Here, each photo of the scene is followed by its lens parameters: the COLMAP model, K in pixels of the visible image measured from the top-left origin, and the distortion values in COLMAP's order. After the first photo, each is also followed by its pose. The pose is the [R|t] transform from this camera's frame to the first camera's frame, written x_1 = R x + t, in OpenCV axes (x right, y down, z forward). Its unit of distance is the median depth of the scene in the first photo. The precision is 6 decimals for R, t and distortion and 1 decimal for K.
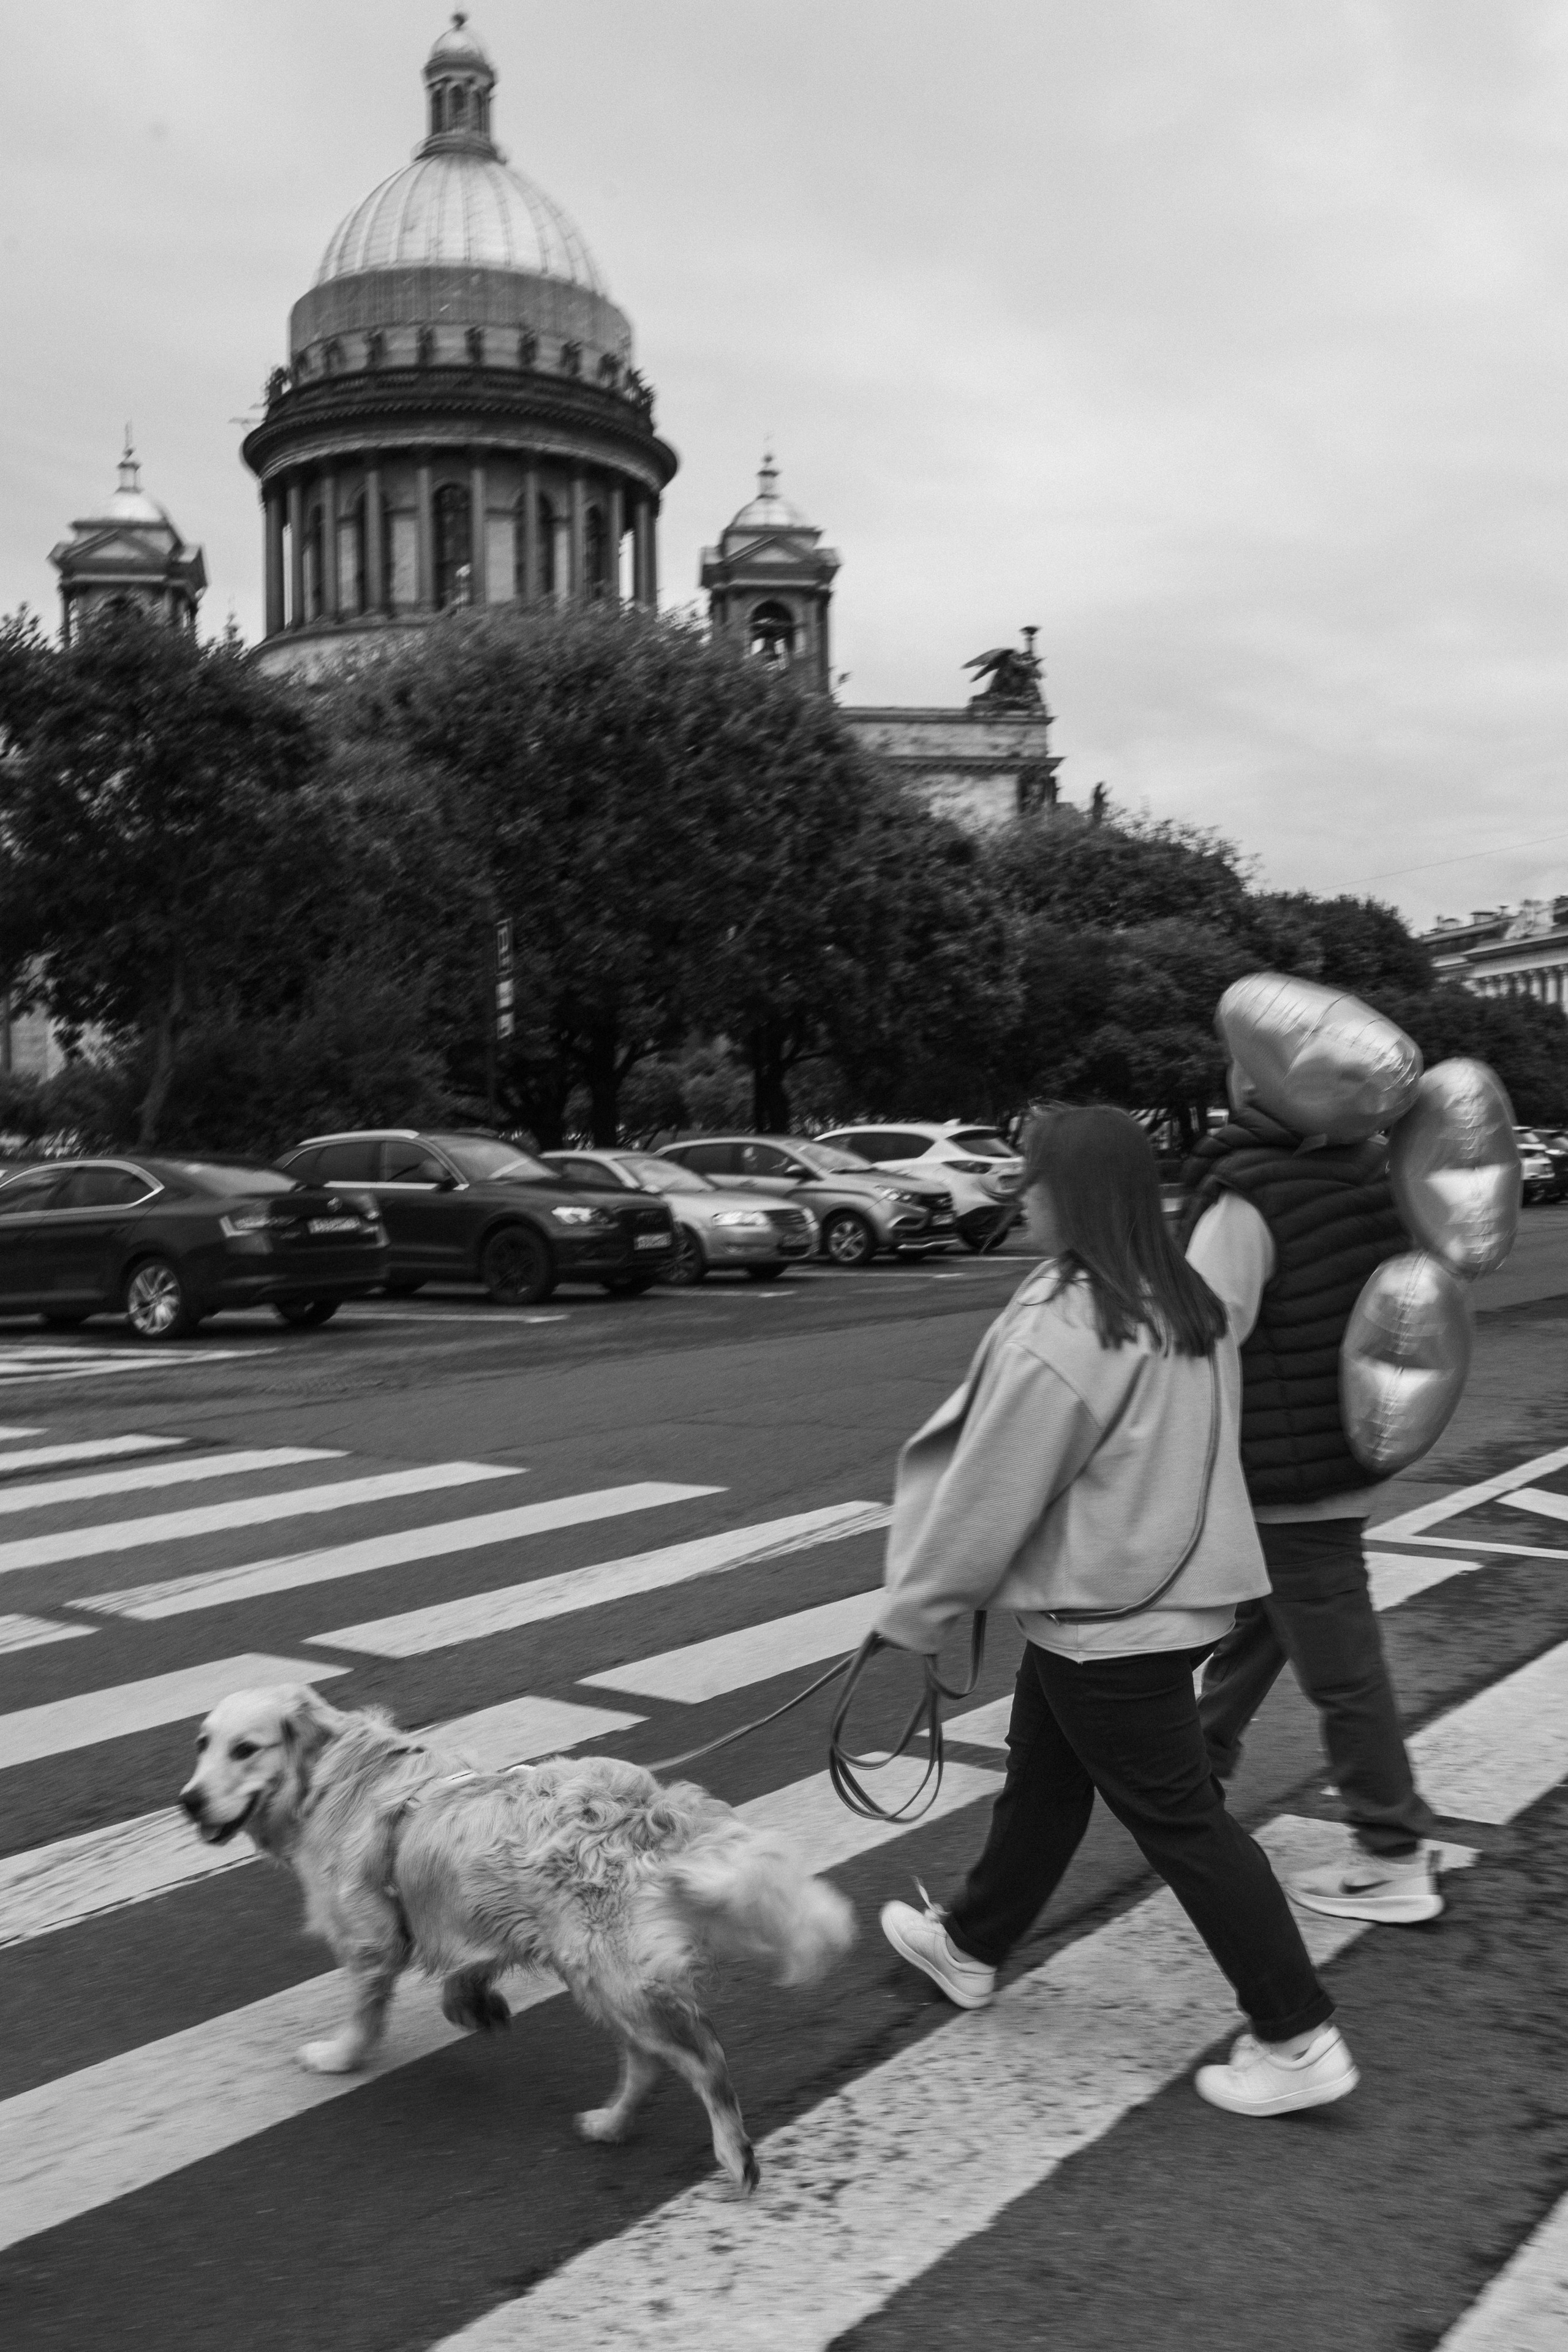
lens RADIAL K [[2501.8, 0, 790.5], [0, 2501.8, 1123.7], [0, 0, 1]] dist [0.011826, 0.017892]
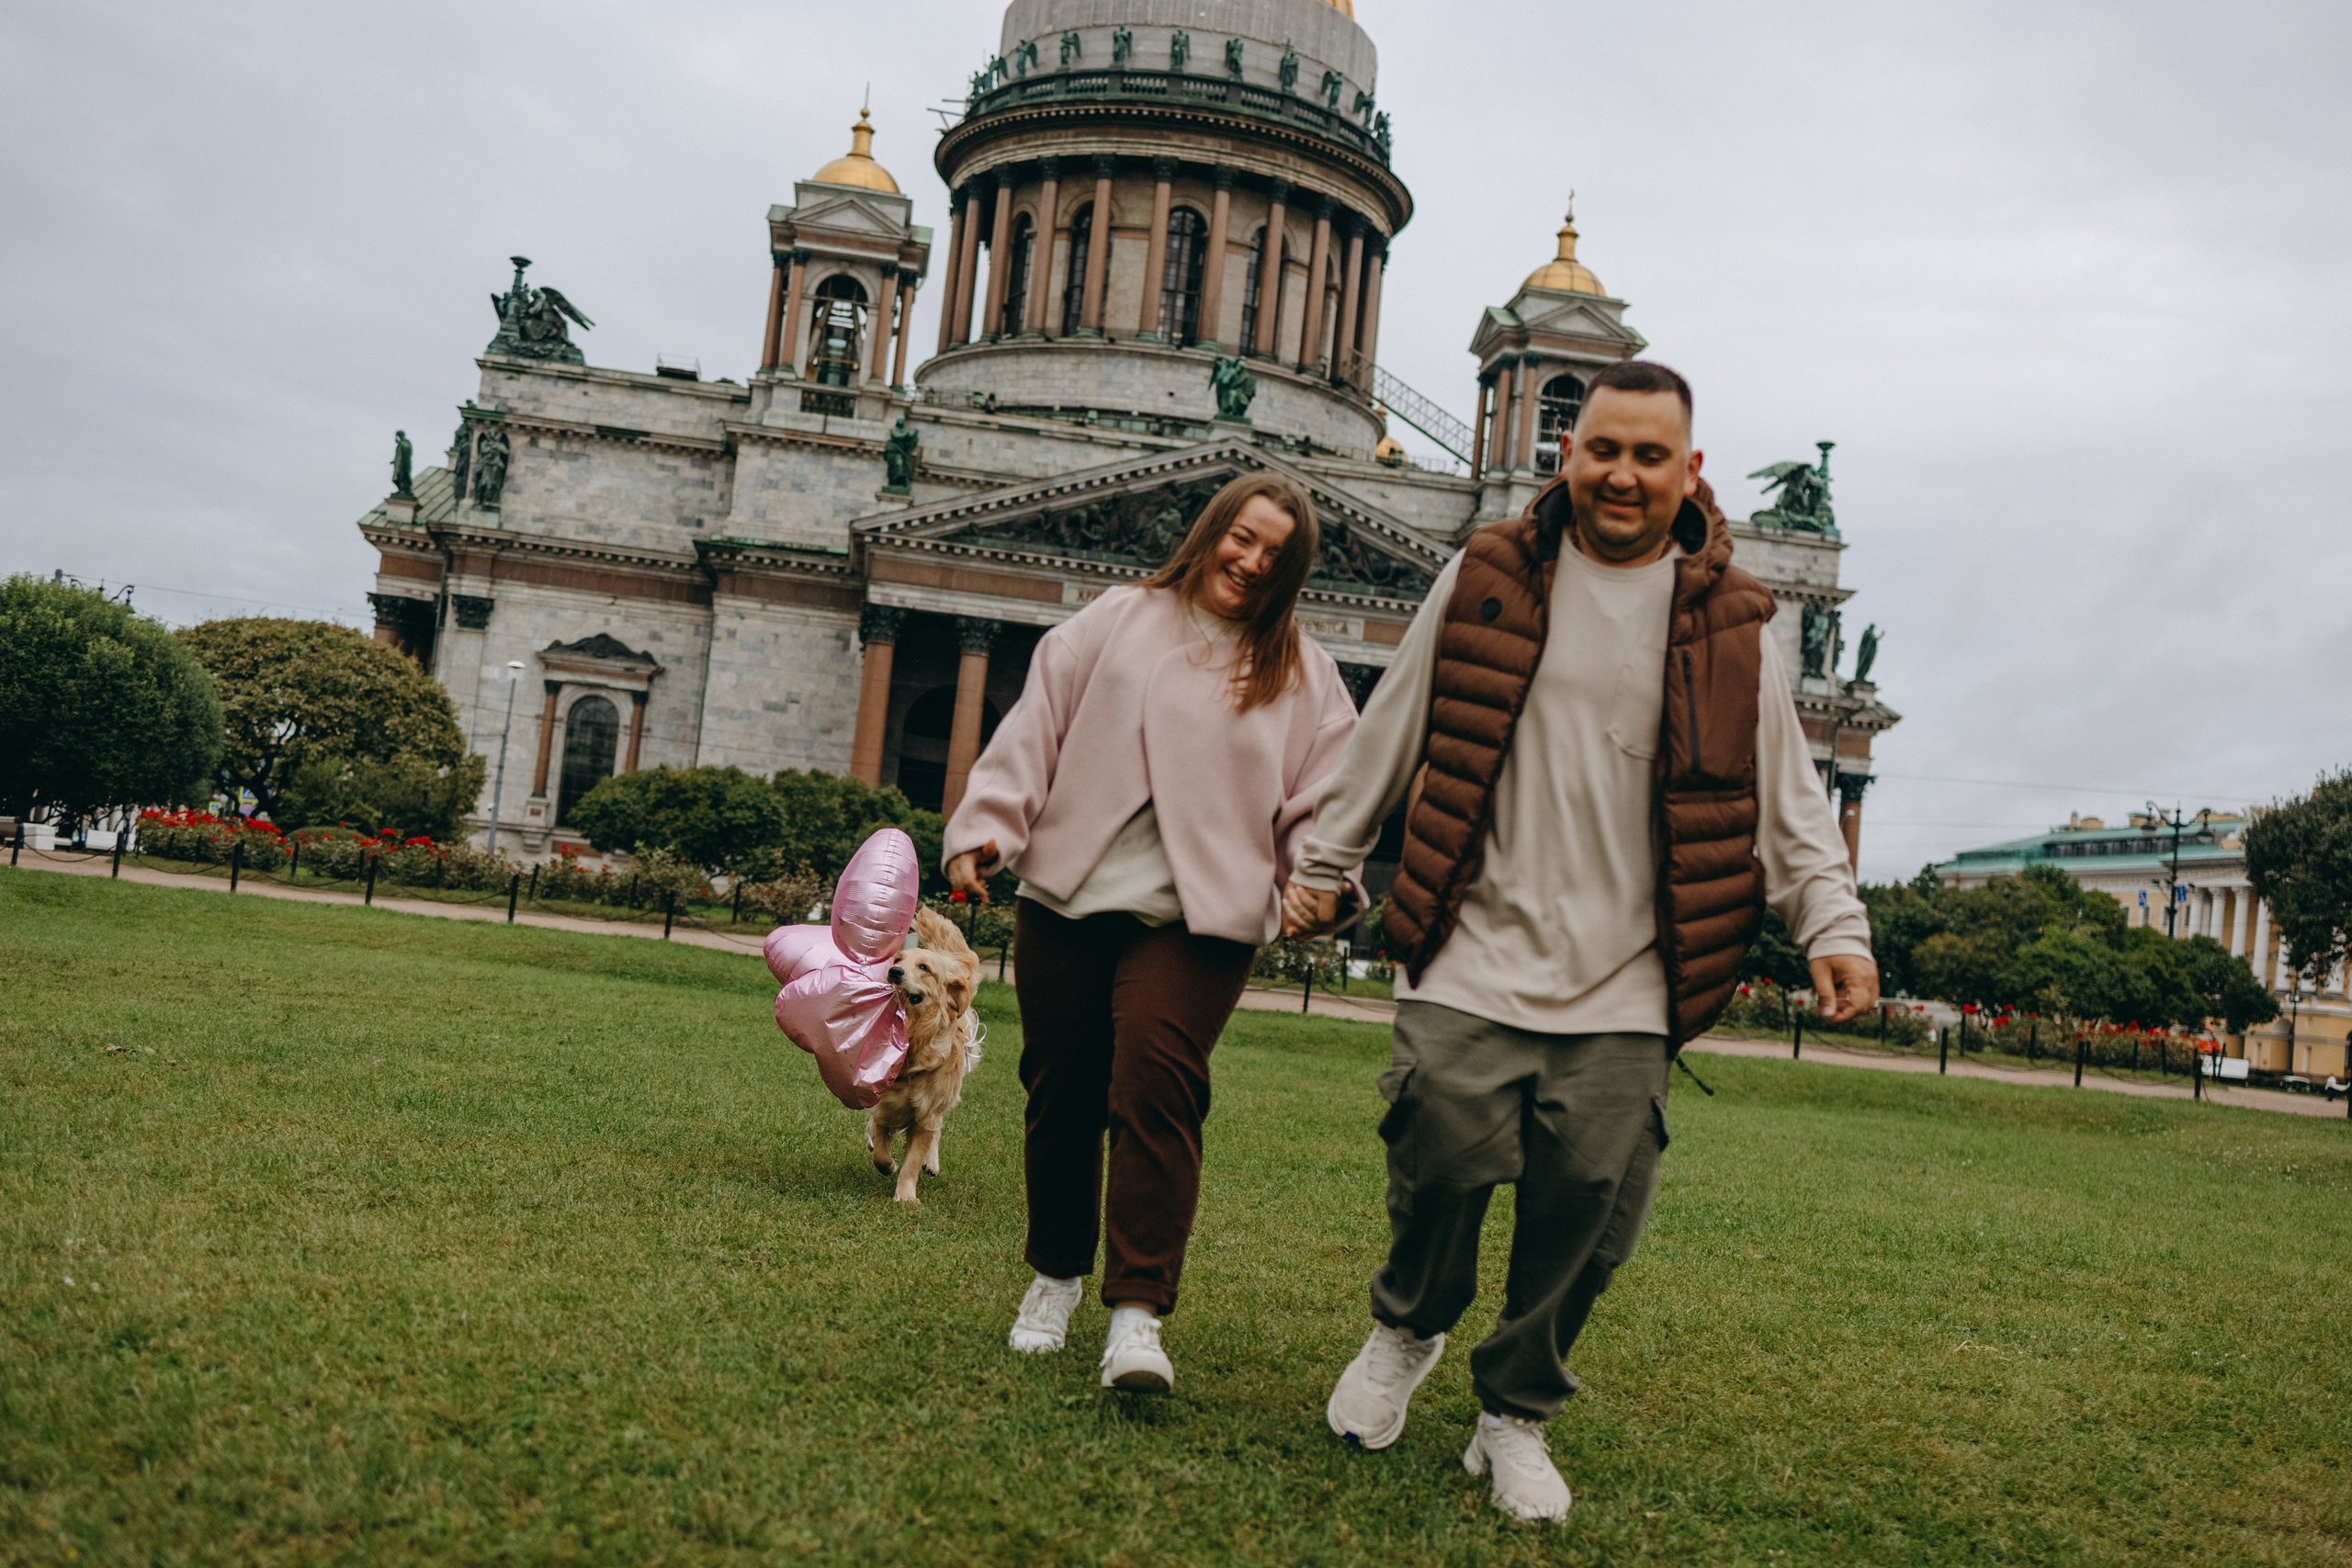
lens RADIAL K [[2403.2, 0, 1183.7], [0, 2403.2, 802.5], [0, 0, 1]] dist [-0.012356, -0.012315]
pose [[0.991838, 0.119741, 0.043802, -0.149532], [-0.117112, 0.991403, -0.058346, 0.005799], [-0.050412, 0.052740, 0.997335, 0.158085]]
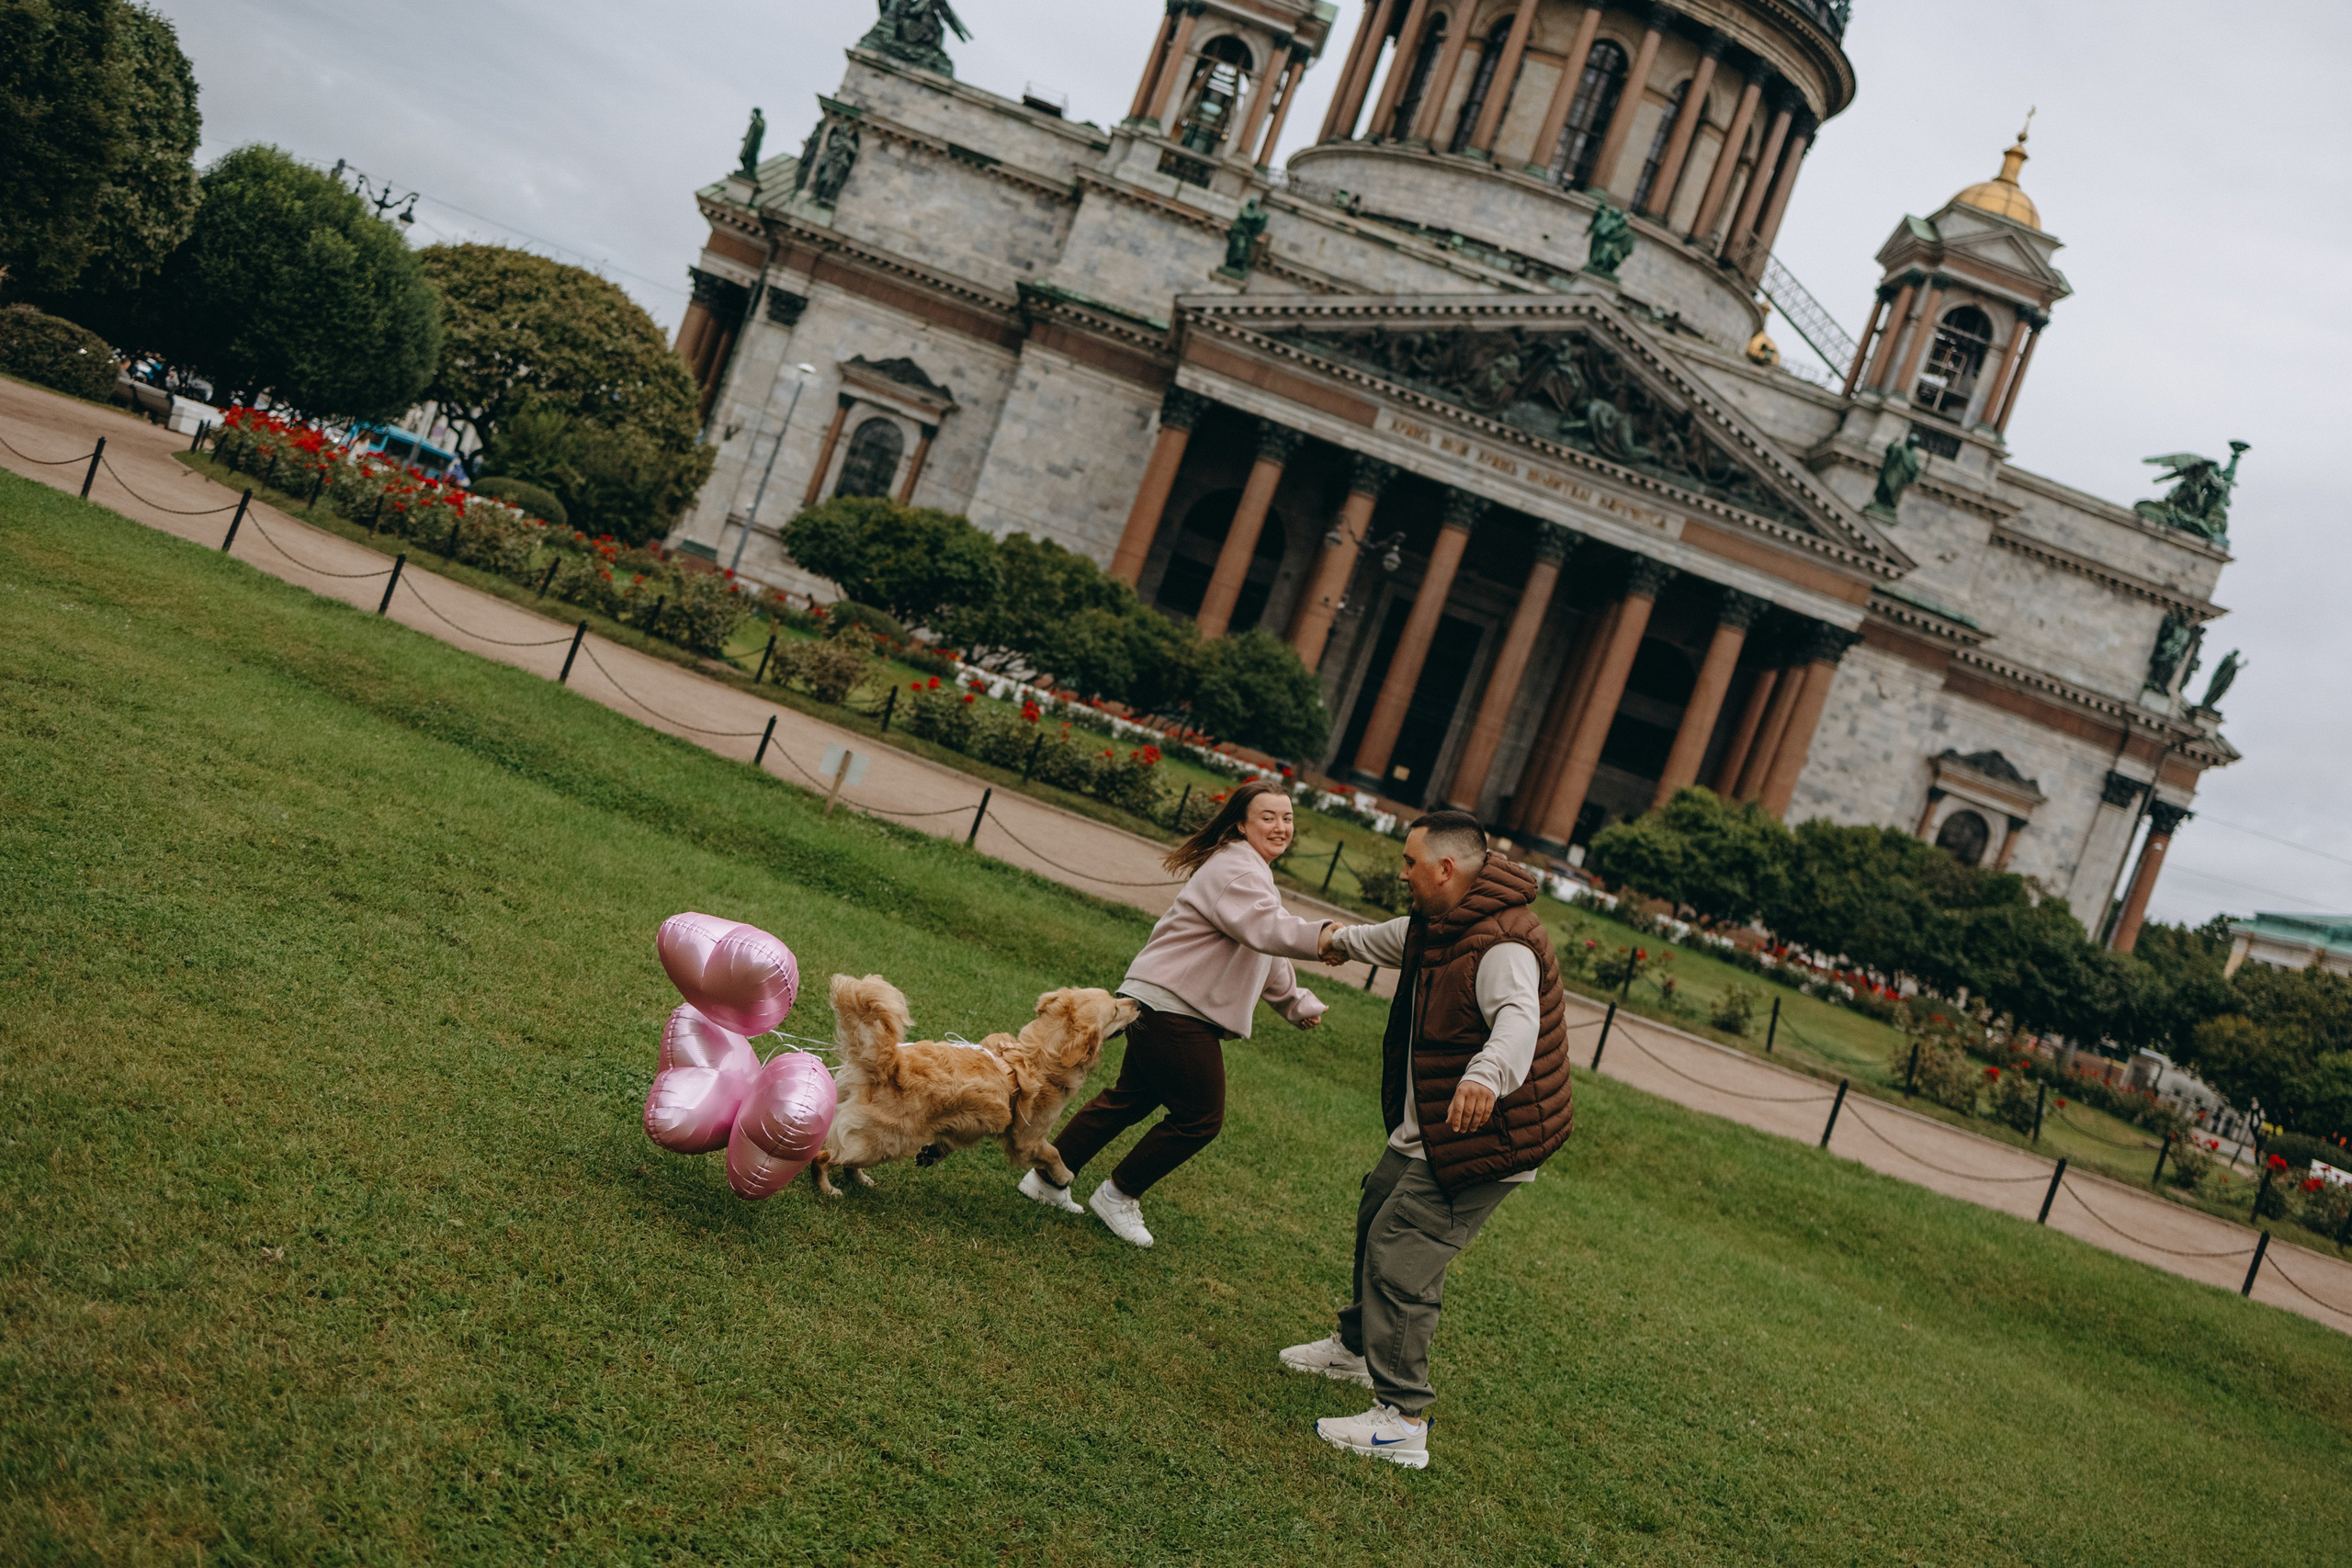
lens RADIAL K [[2385.3, 0, 1126.0], [0, 2385.3, 857.0], [0, 0, 1]] dist [-0.031808, 0.029329]
pose [[0.933658, 0.352180, -0.065208, -0.140367], [-0.347963, 0.935047, 0.067886, 0.000817], [0.084881, -0.040692, 0.995560, 0.191949]]
